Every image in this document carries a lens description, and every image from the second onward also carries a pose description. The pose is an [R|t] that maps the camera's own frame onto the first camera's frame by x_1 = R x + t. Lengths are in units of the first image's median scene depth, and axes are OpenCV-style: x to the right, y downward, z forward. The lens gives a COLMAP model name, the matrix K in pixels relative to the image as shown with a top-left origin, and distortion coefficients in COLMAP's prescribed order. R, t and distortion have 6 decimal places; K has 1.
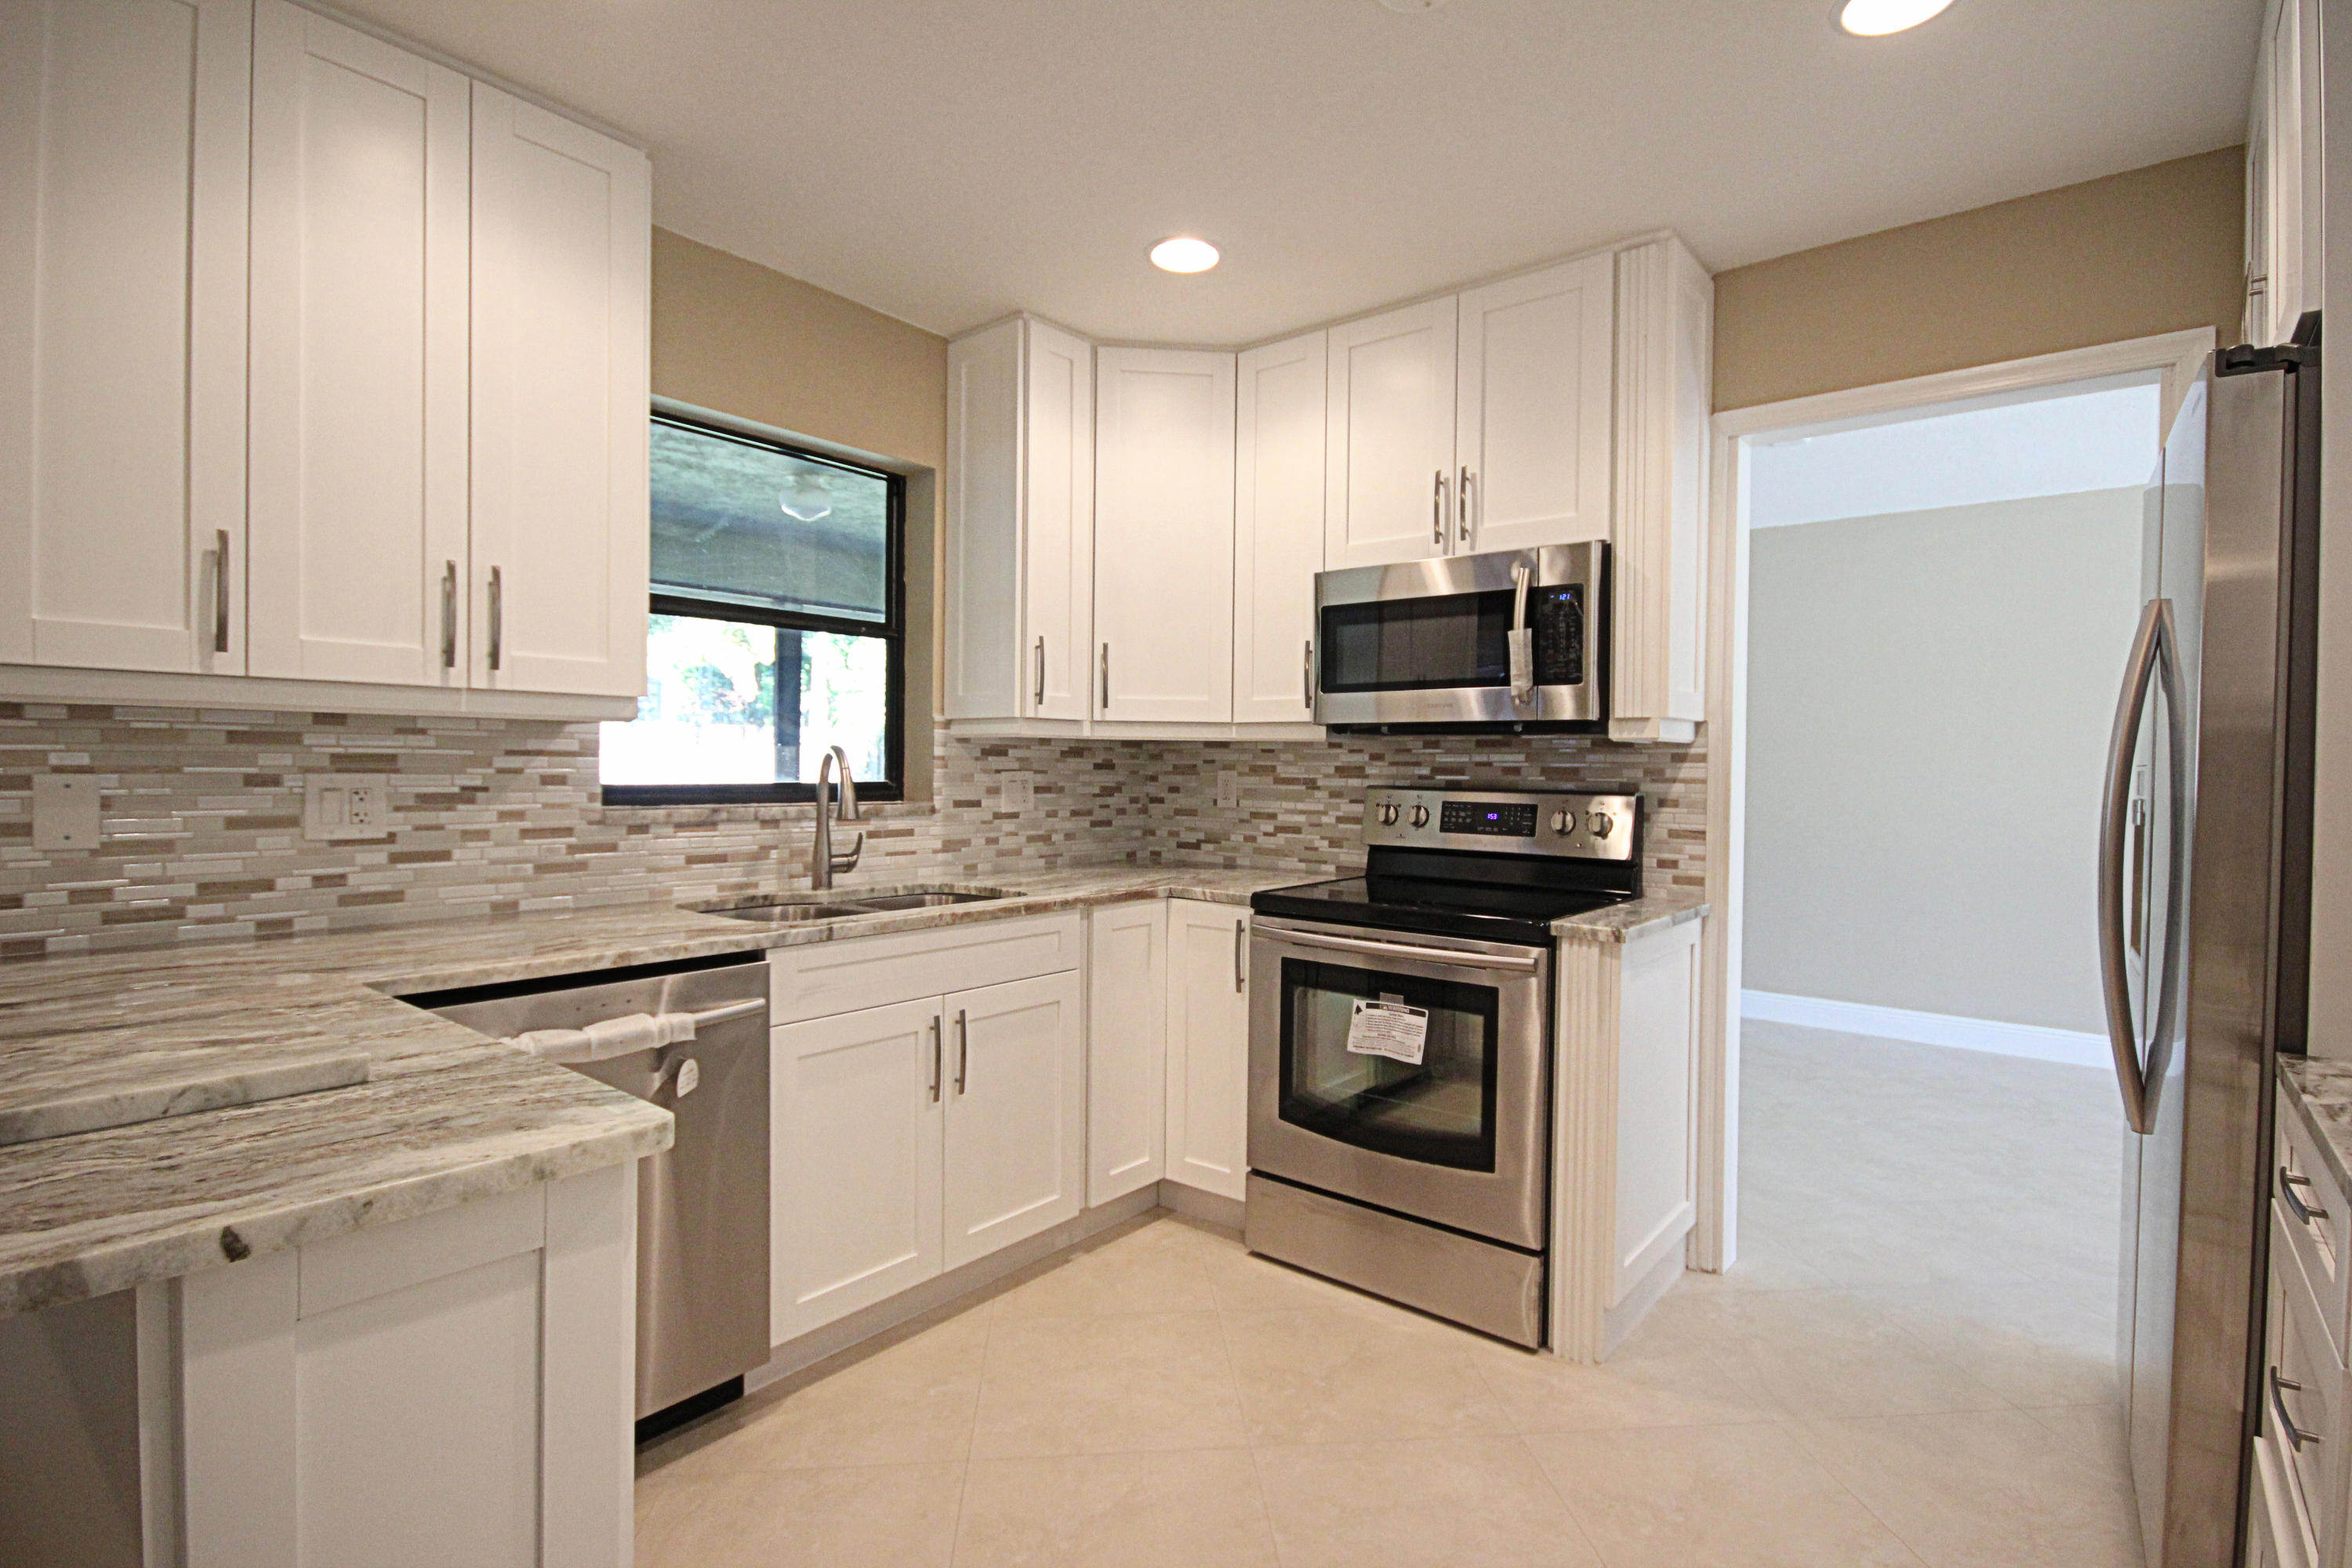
lens RADIAL K [[1126.6, 0, 1201.1], [0, 1126.6, 780.8], [0, 0, 1]] dist [-0.000432, -0.000111]
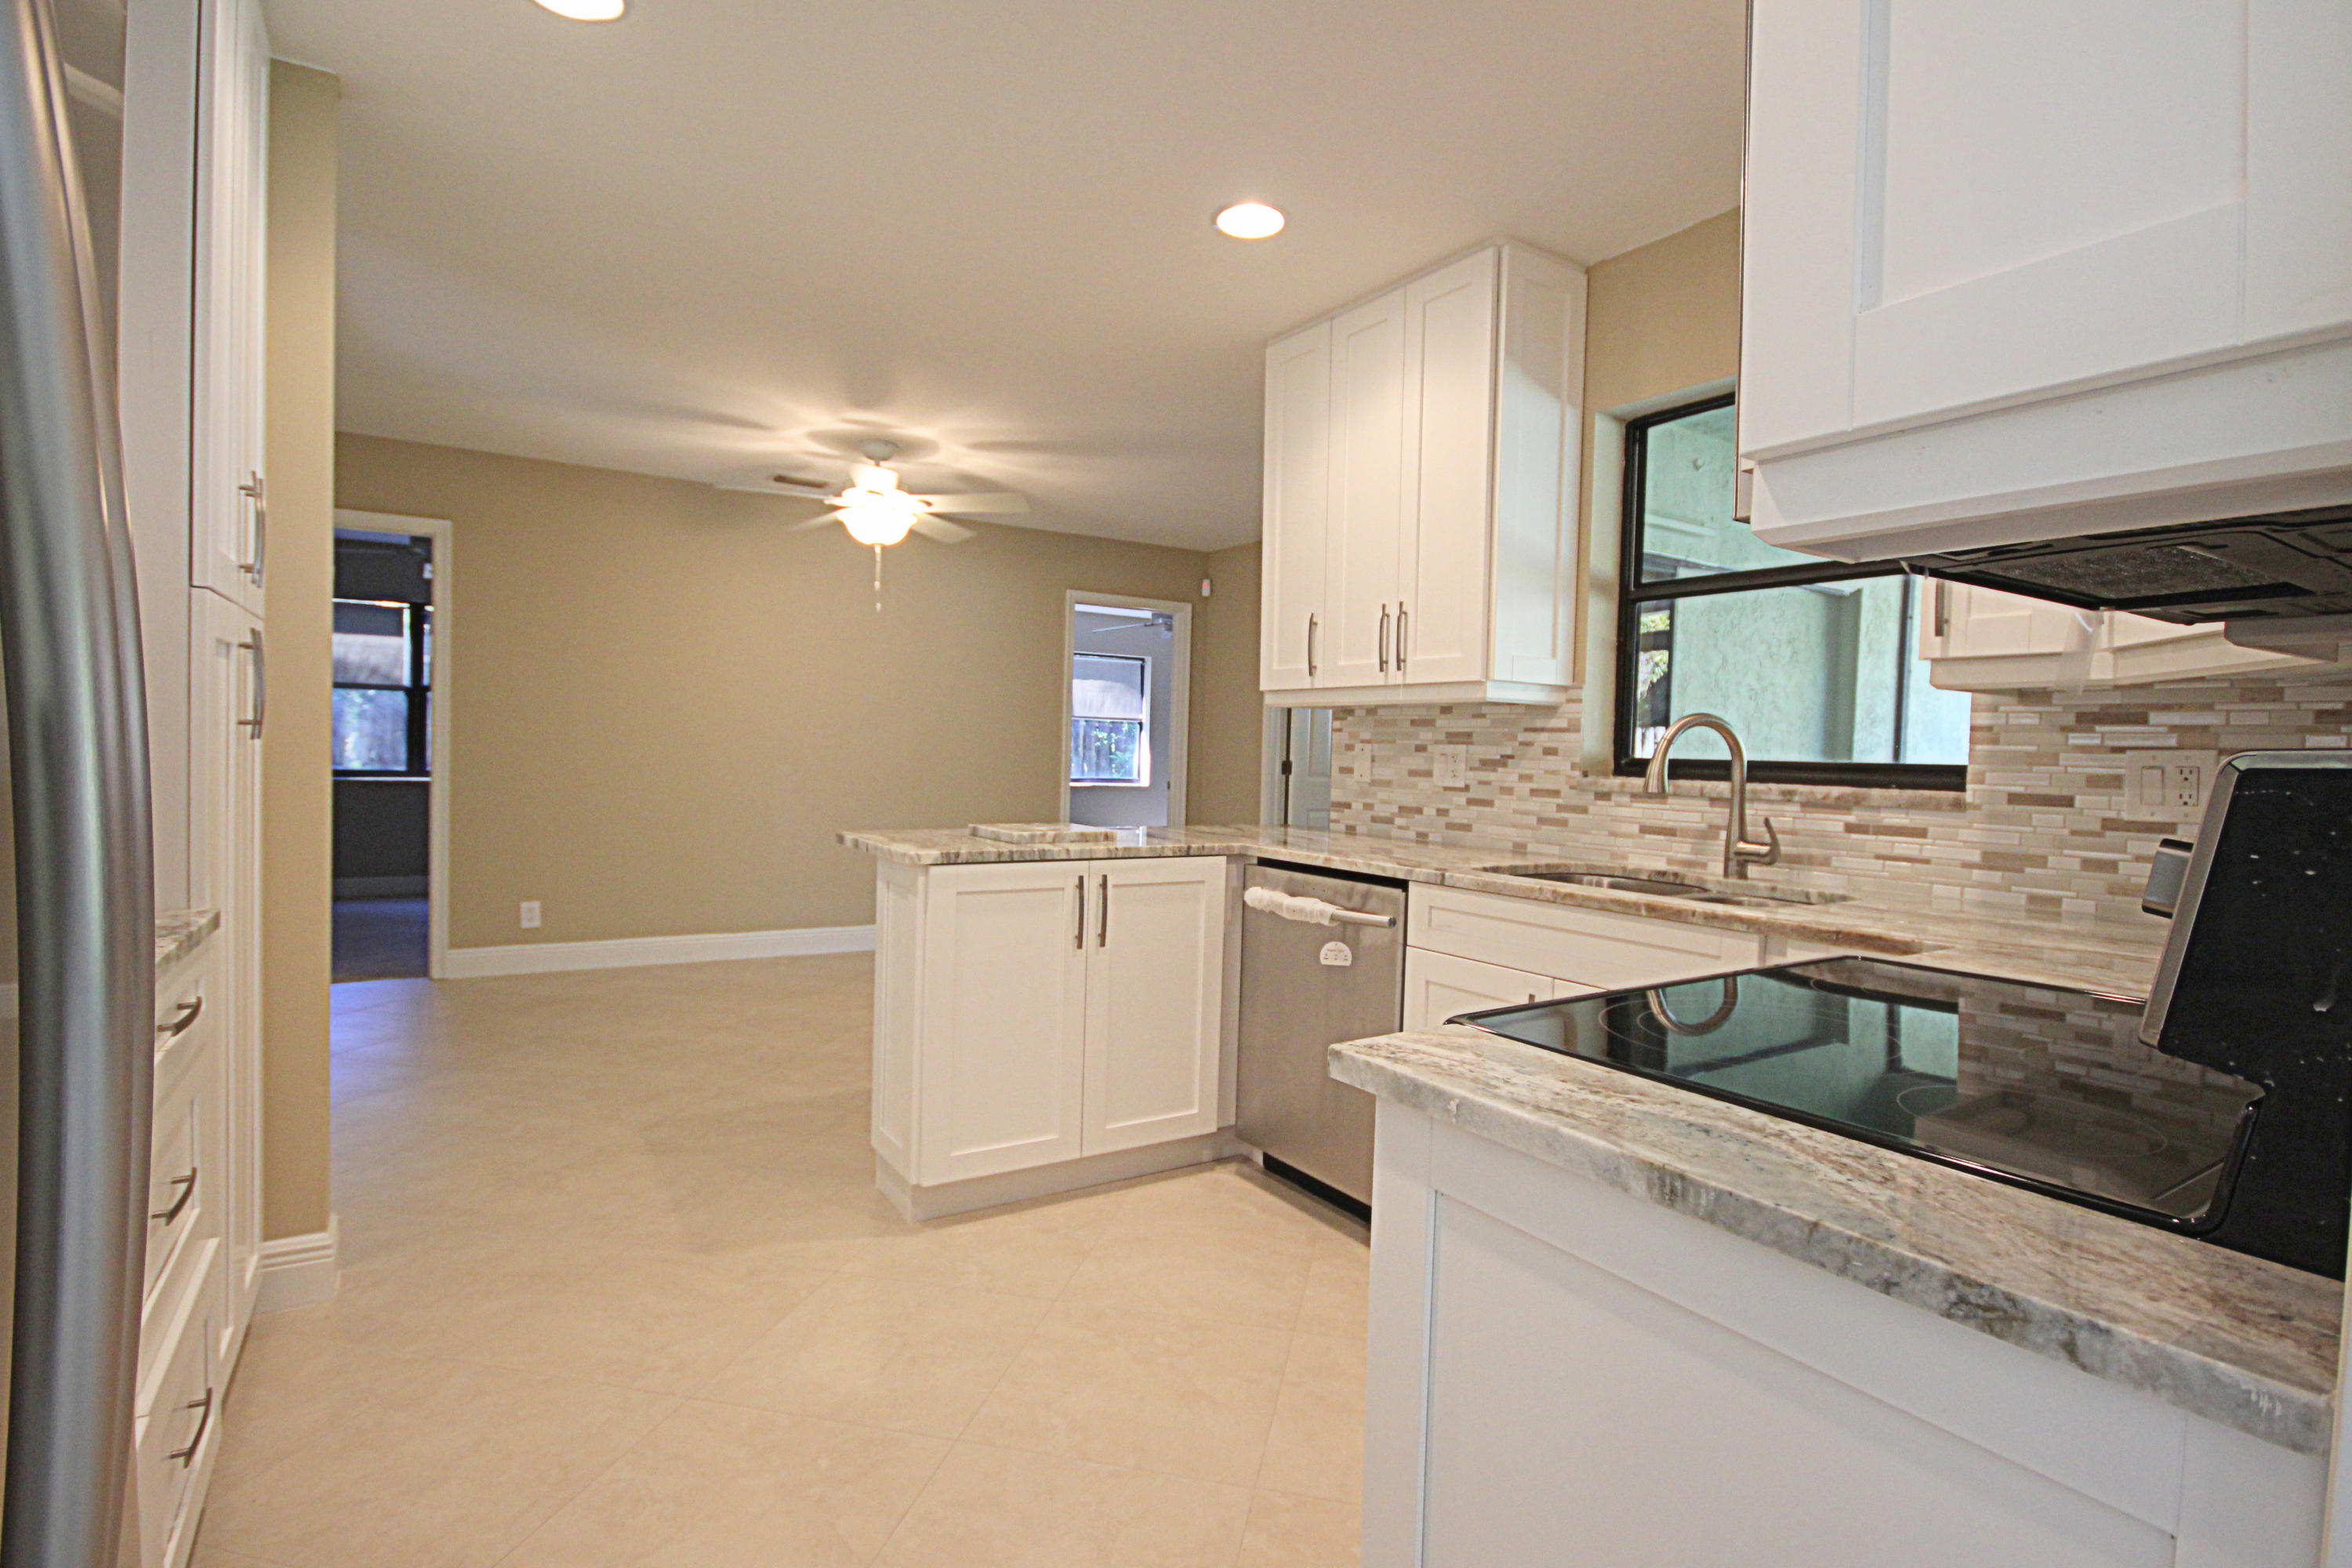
lens RADIAL K [[1143.9, 0, 1189.8], [0, 1143.9, 805.9], [0, 0, 1]] dist [0.002331, 0.000275]
pose [[-0.307474, 0.047039, -0.950393, 0.647390], [-0.022681, 0.998131, 0.056740, -0.002591], [0.951286, 0.039002, -0.305832, 0.865167]]
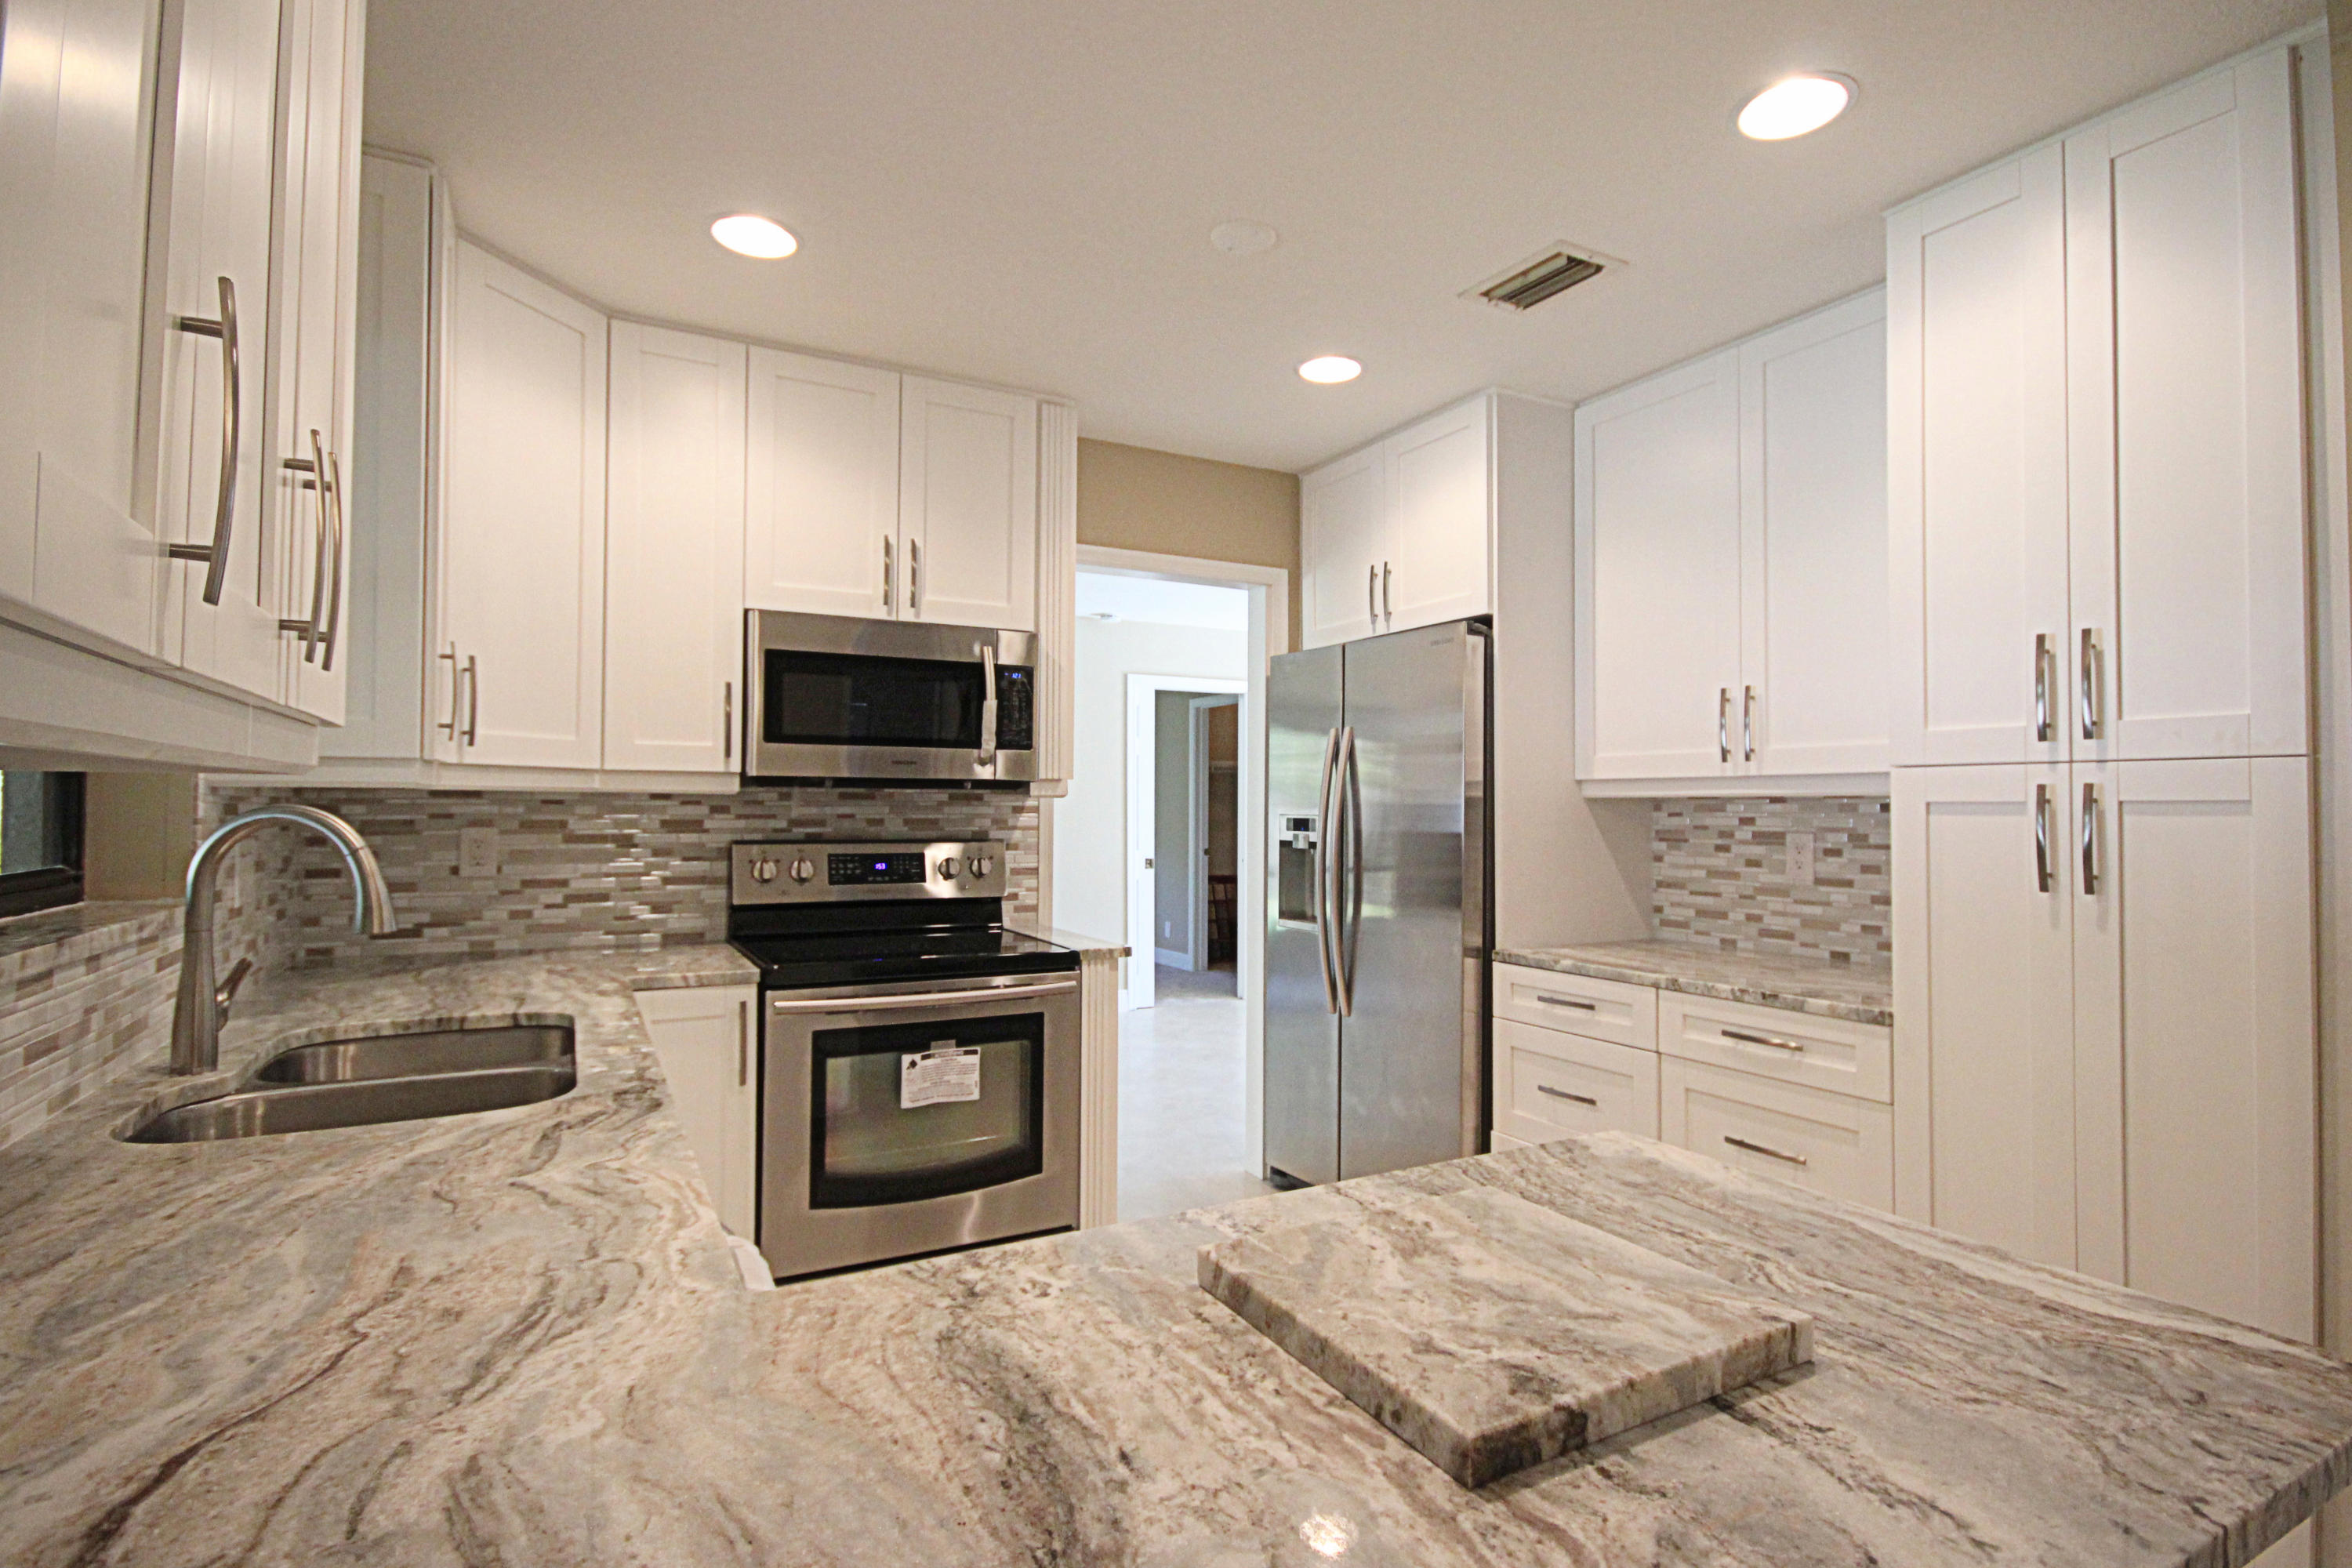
lens RADIAL K [[1155.2, 0, 1193.2], [0, 1155.2, 781.3], [0, 0, 1]] dist [0.001056, 0.000314]
pose [[0.377741, 0.010513, 0.925852, -0.672879], [0.012059, 0.999795, -0.016272, -0.028352], [-0.925833, 0.017311, 0.377537, 0.344051]]
